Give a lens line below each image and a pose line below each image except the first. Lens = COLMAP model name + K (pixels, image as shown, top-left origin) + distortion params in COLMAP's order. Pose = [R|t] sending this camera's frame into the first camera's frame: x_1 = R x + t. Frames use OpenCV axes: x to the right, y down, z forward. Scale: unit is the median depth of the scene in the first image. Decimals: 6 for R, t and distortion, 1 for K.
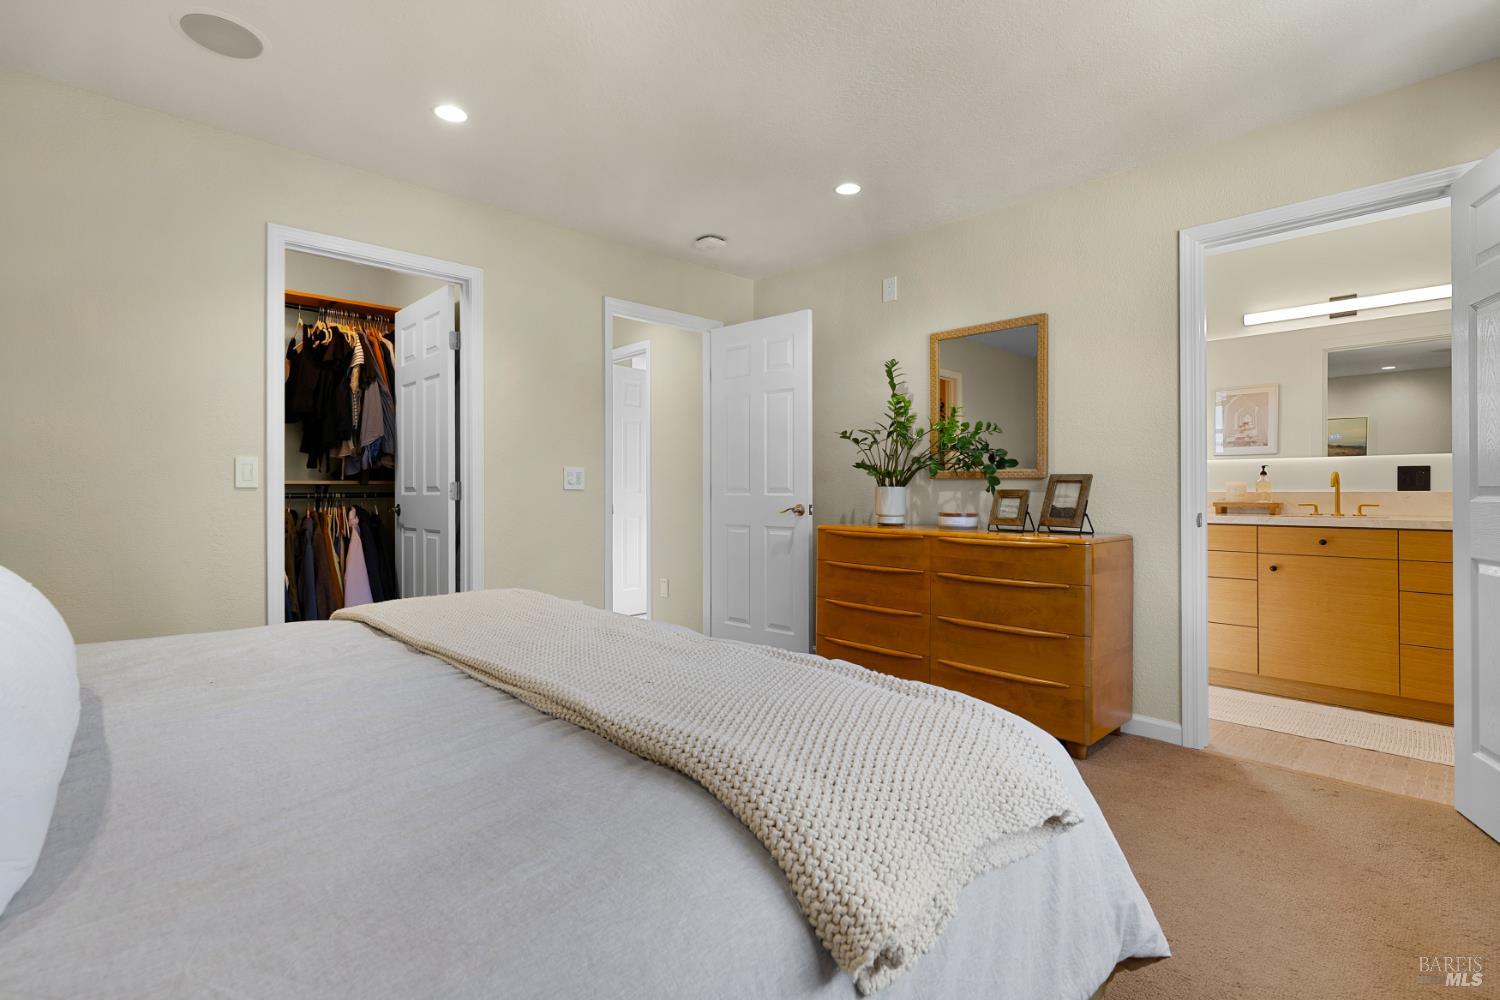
lens RADIAL K [[690.5, 0, 737.0], [0, 690.5, 495.2], [0, 0, 1]] dist [-0.004809, 0.000368]
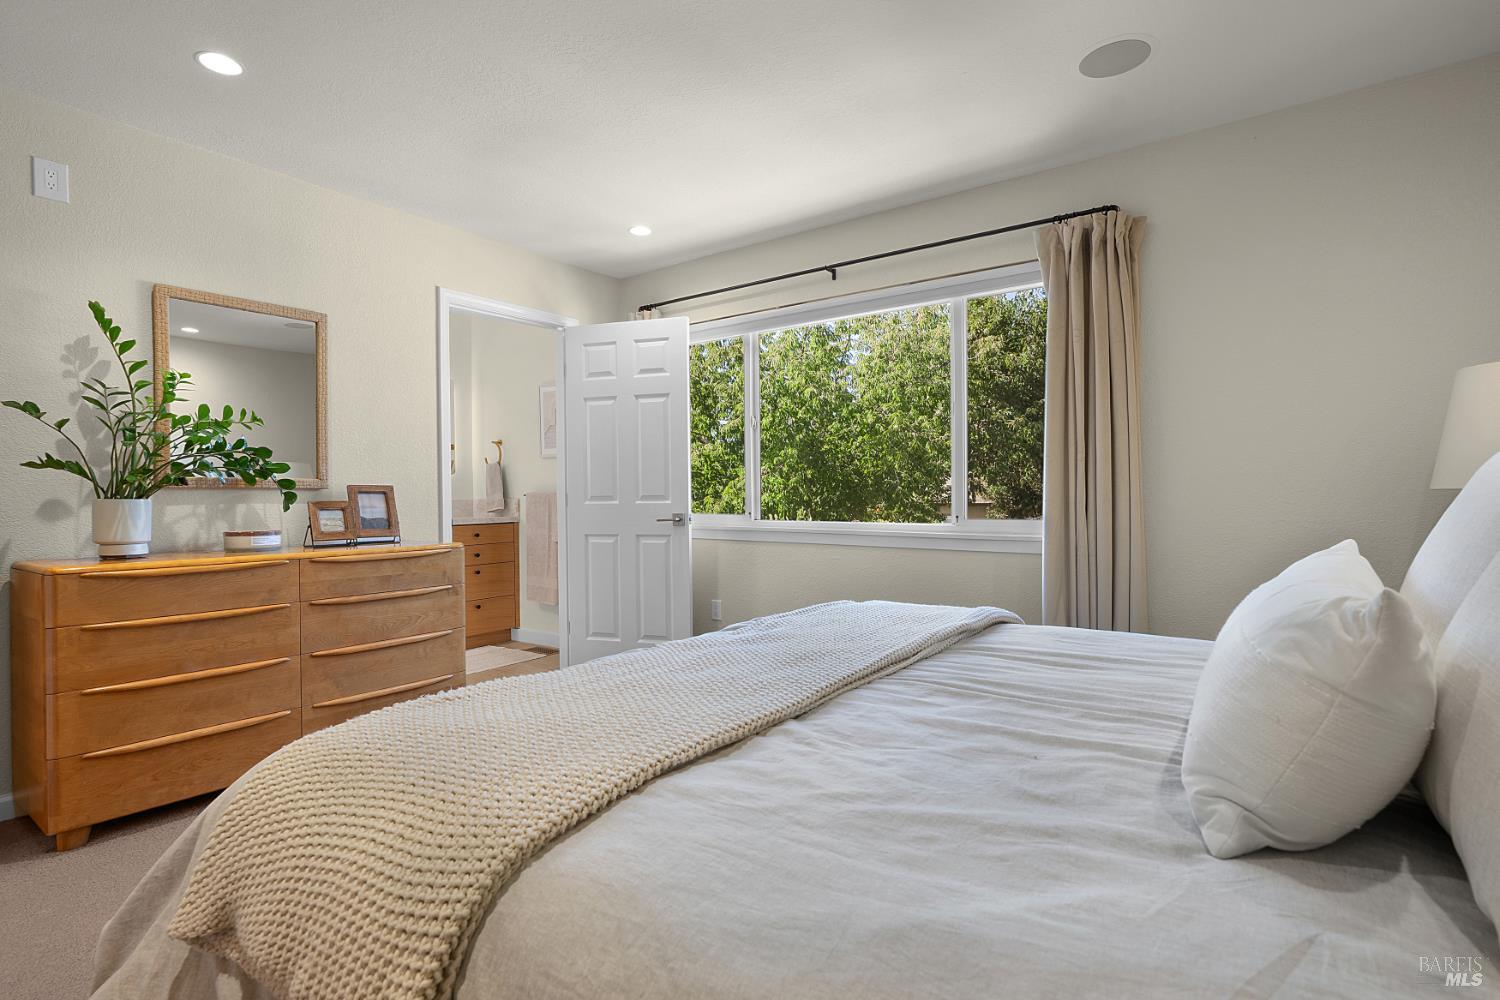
lens RADIAL K [[743.0, 0, 737.7], [0, 743.0, 495.7], [0, 0, 1]] dist [-0.000555, -0.000321]
pose [[-0.144966, -0.005177, 0.989423, -0.662791], [0.013318, 0.999886, 0.007183, -0.015275], [-0.989347, 0.014219, -0.144880, 0.608416]]
